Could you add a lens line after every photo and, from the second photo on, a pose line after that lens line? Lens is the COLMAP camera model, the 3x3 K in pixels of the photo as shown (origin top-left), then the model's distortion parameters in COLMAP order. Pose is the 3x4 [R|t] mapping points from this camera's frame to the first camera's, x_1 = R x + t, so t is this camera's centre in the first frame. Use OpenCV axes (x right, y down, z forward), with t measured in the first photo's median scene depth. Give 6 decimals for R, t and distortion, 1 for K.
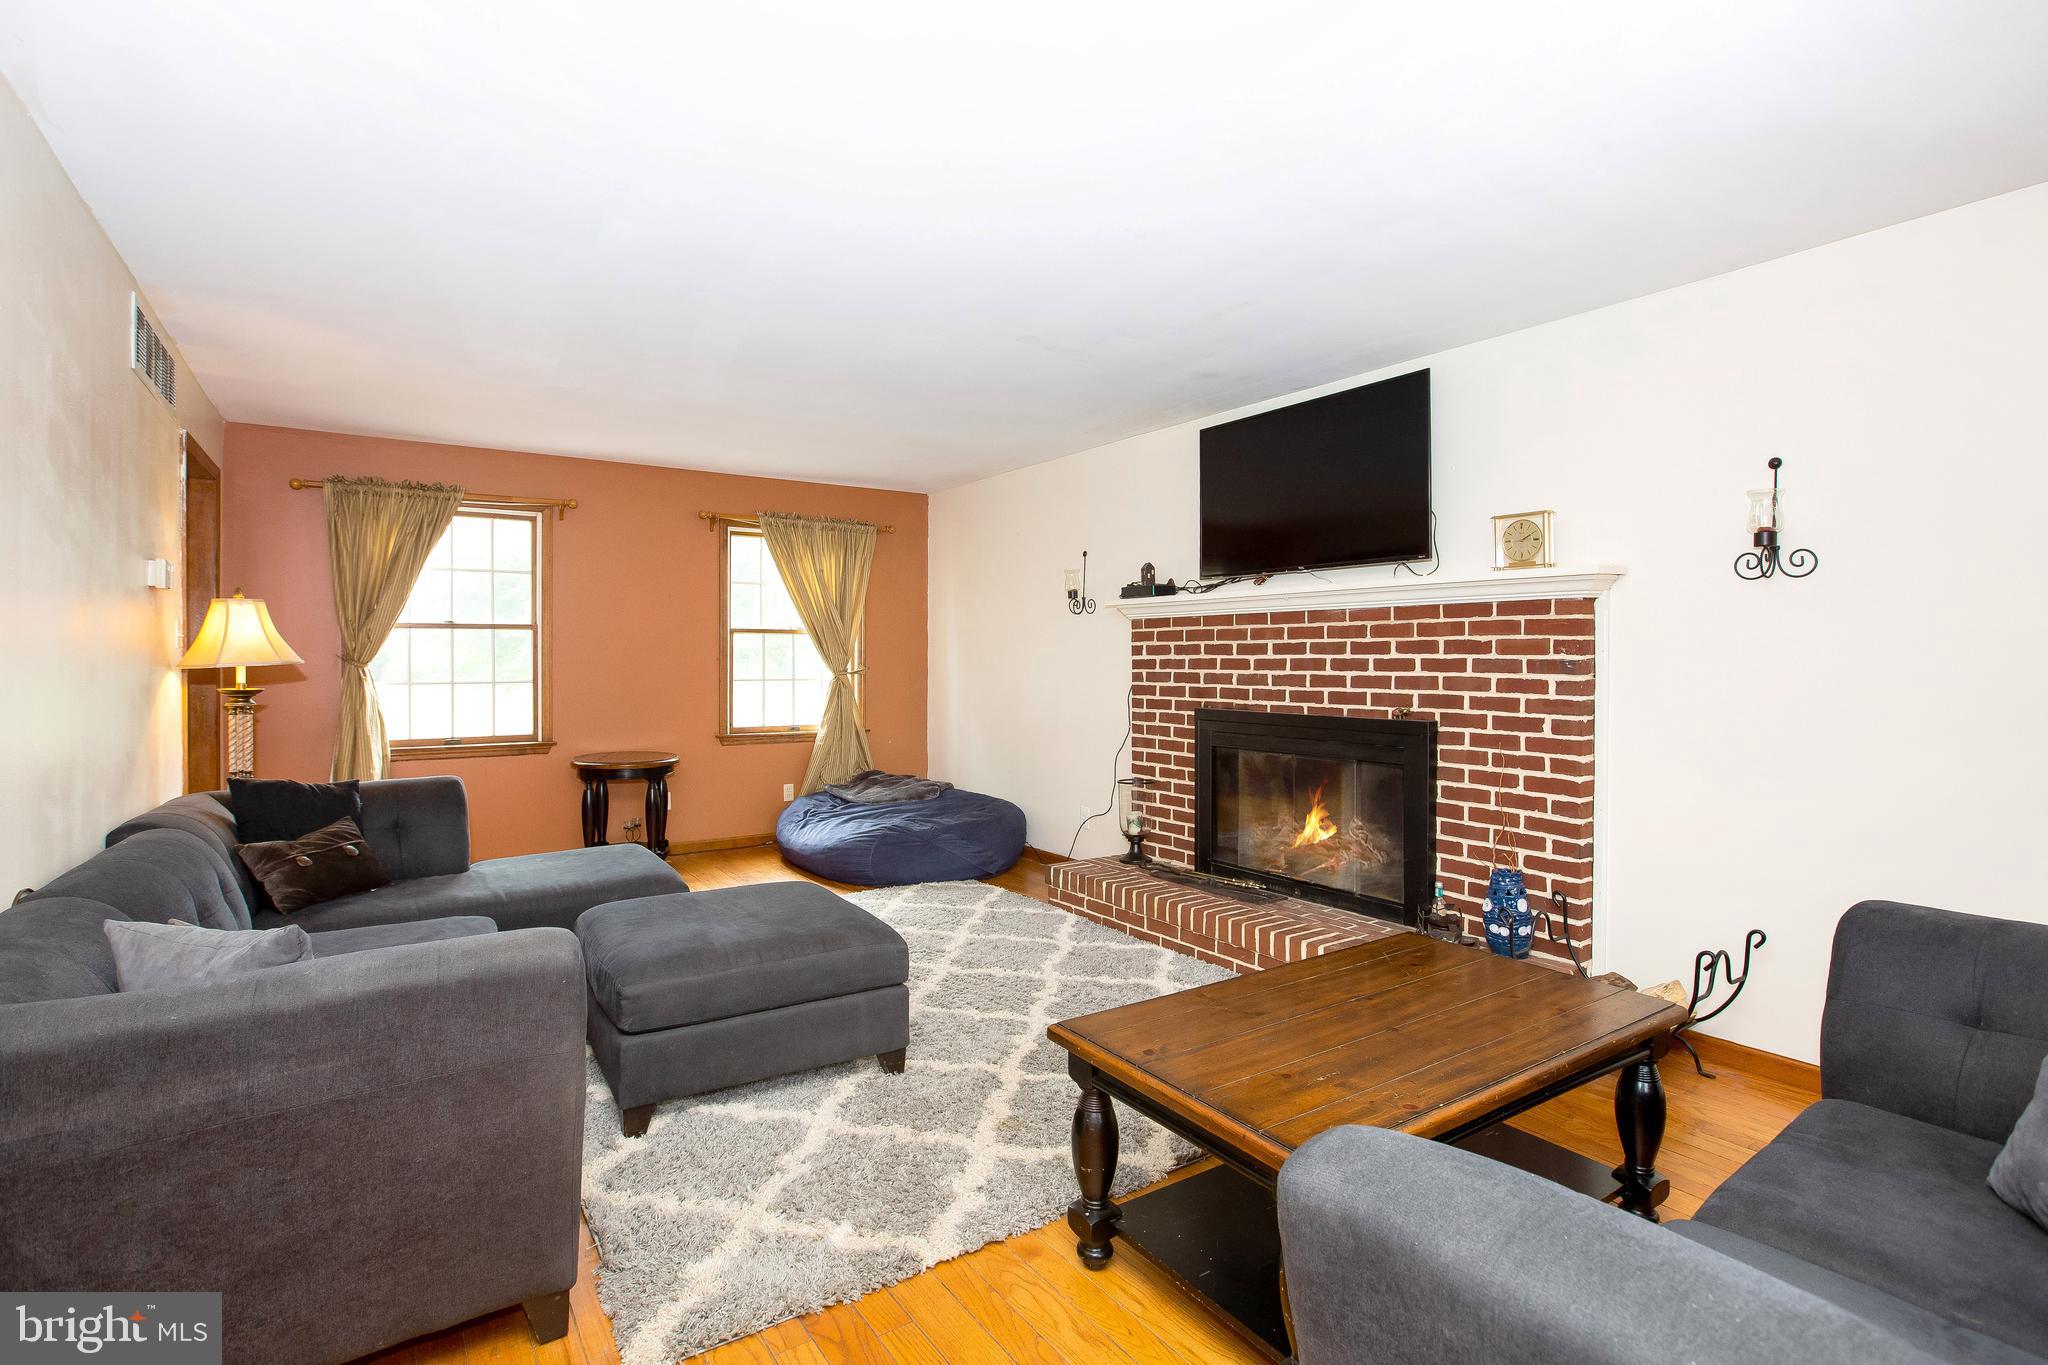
lens RADIAL K [[991.3, 0, 1016.6], [0, 991.3, 655.9], [0, 0, 1]] dist [-0.046302, 0.020797]
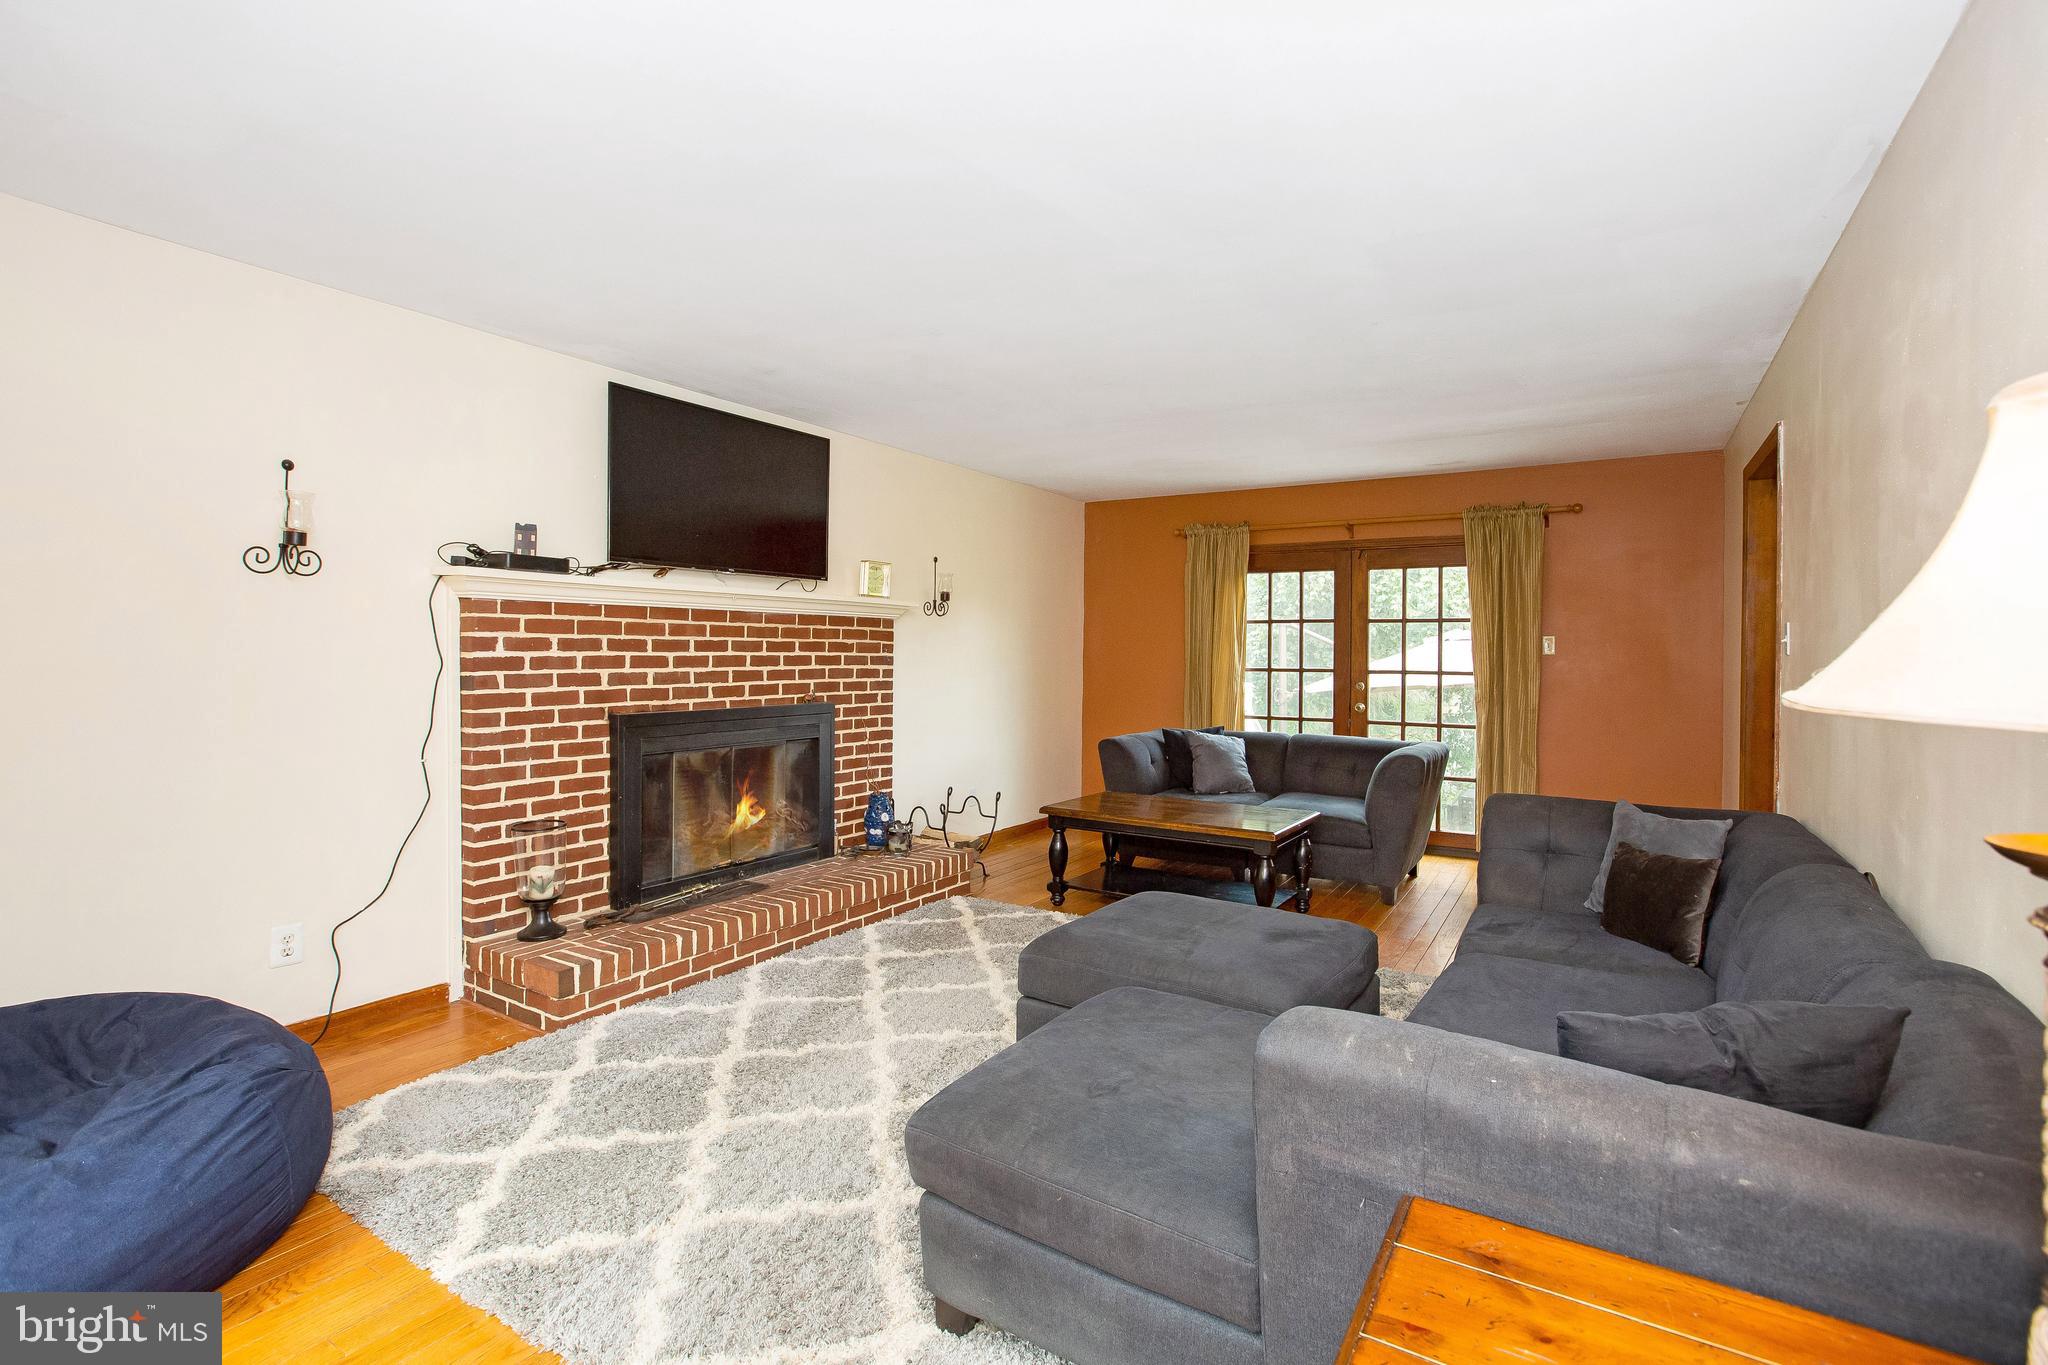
lens RADIAL K [[950.2, 0, 1023.1], [0, 950.2, 654.9], [0, 0, 1]] dist [-0.032718, 0.018009]
pose [[-0.397799, -0.005428, 0.917457, -0.749613], [-0.007309, 0.999970, 0.002747, -0.003083], [-0.917444, -0.005613, -0.397826, 1.089083]]
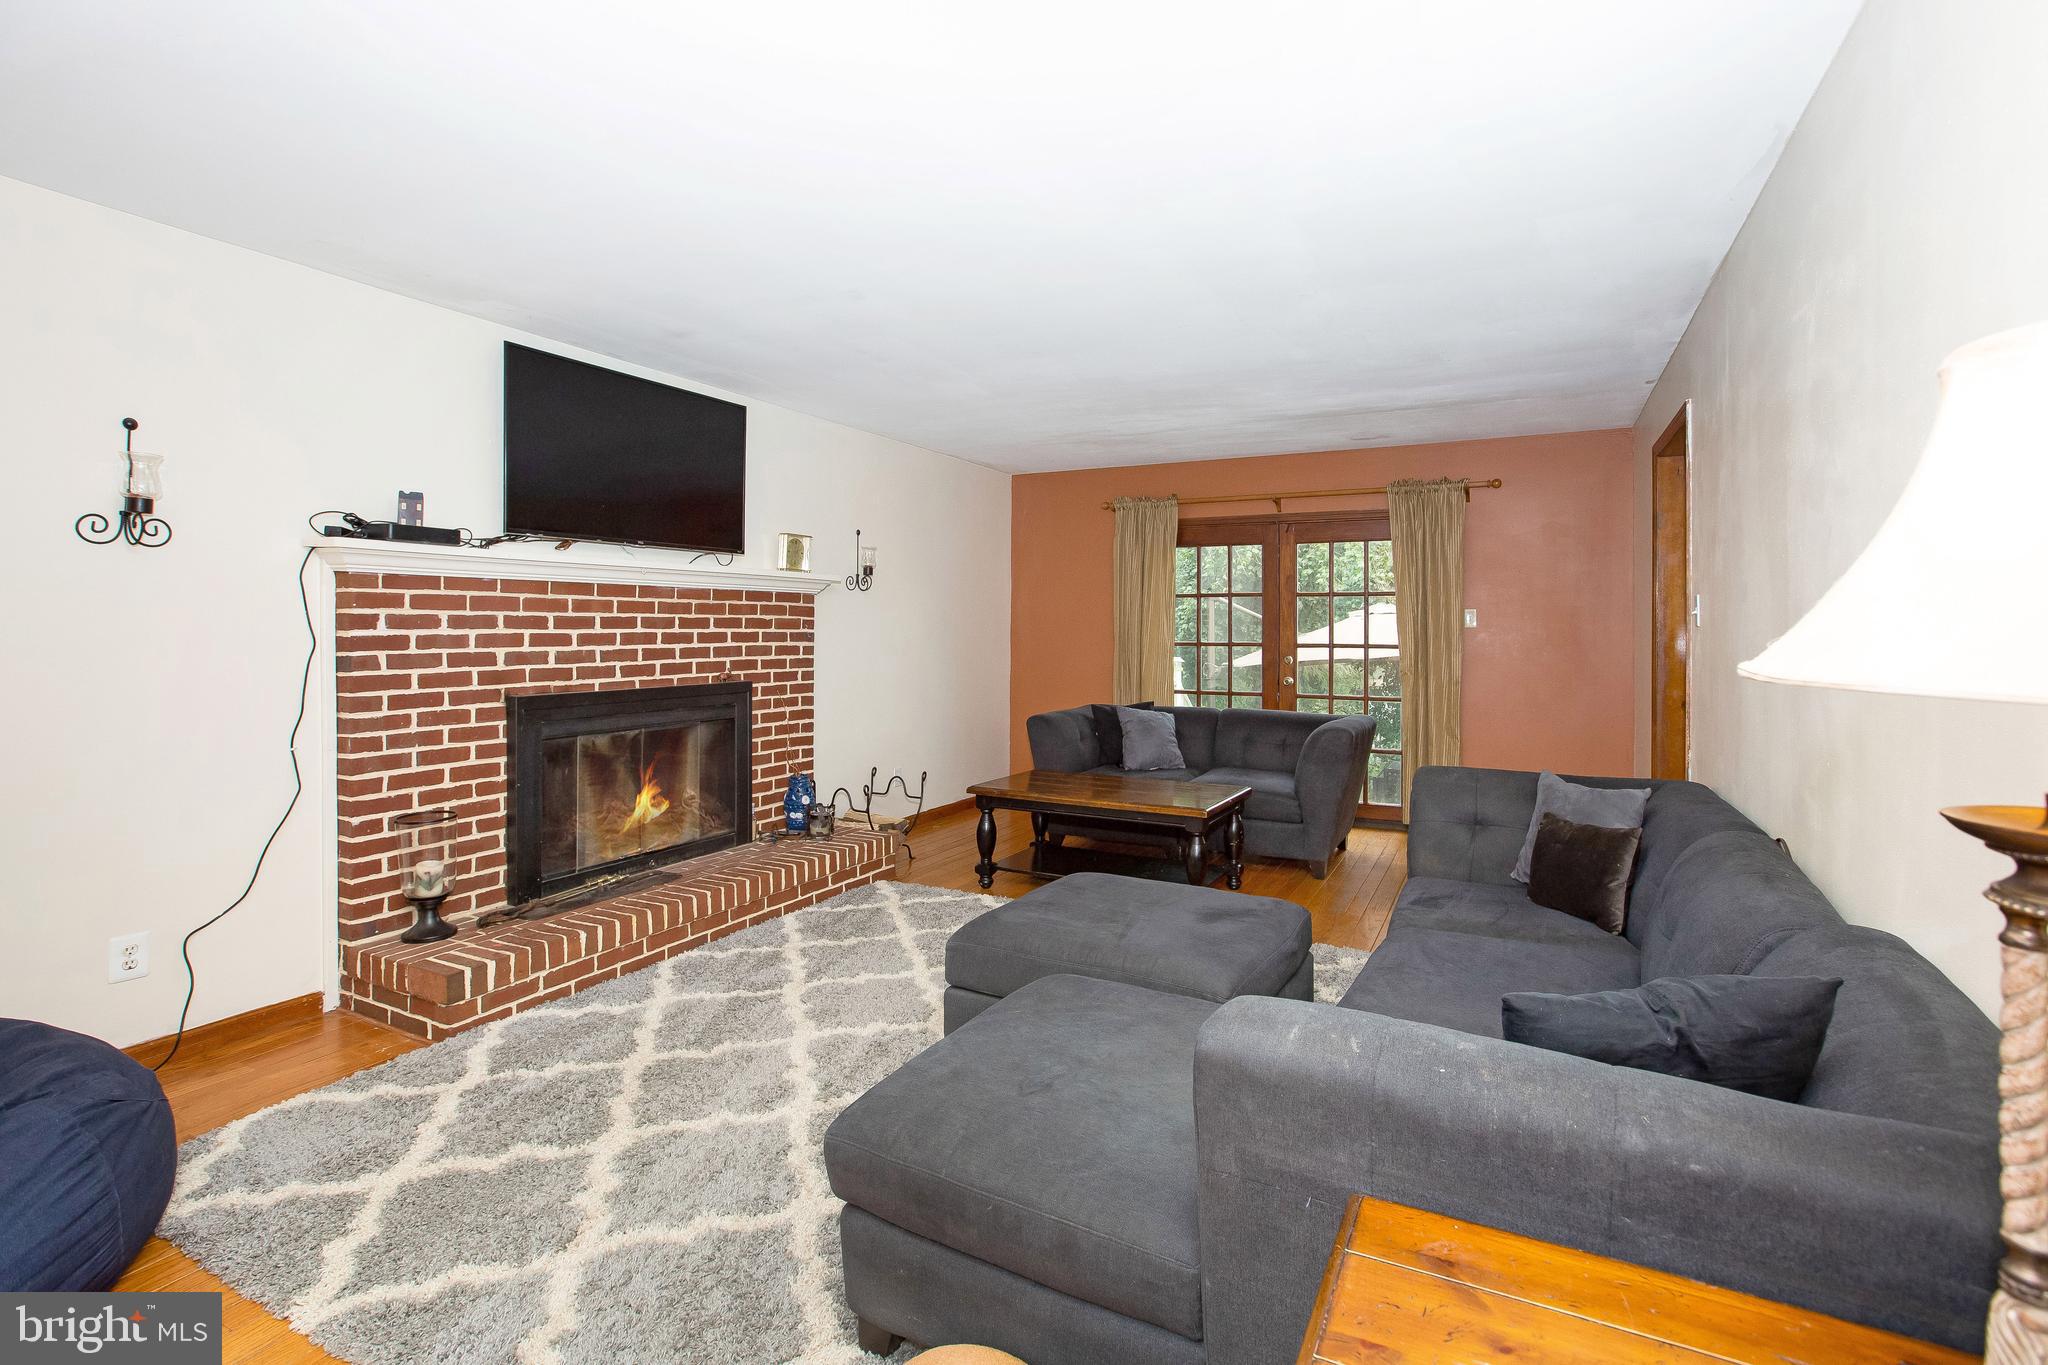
lens RADIAL K [[966.5, 0, 1032.4], [0, 966.5, 622.3], [0, 0, 1]] dist [-0.022898, 0.018976]
pose [[-0.474797, 0.004278, 0.880085, -0.744578], [-0.002428, 0.999978, -0.006171, -0.002837], [-0.880092, -0.005066, -0.474776, 1.086675]]
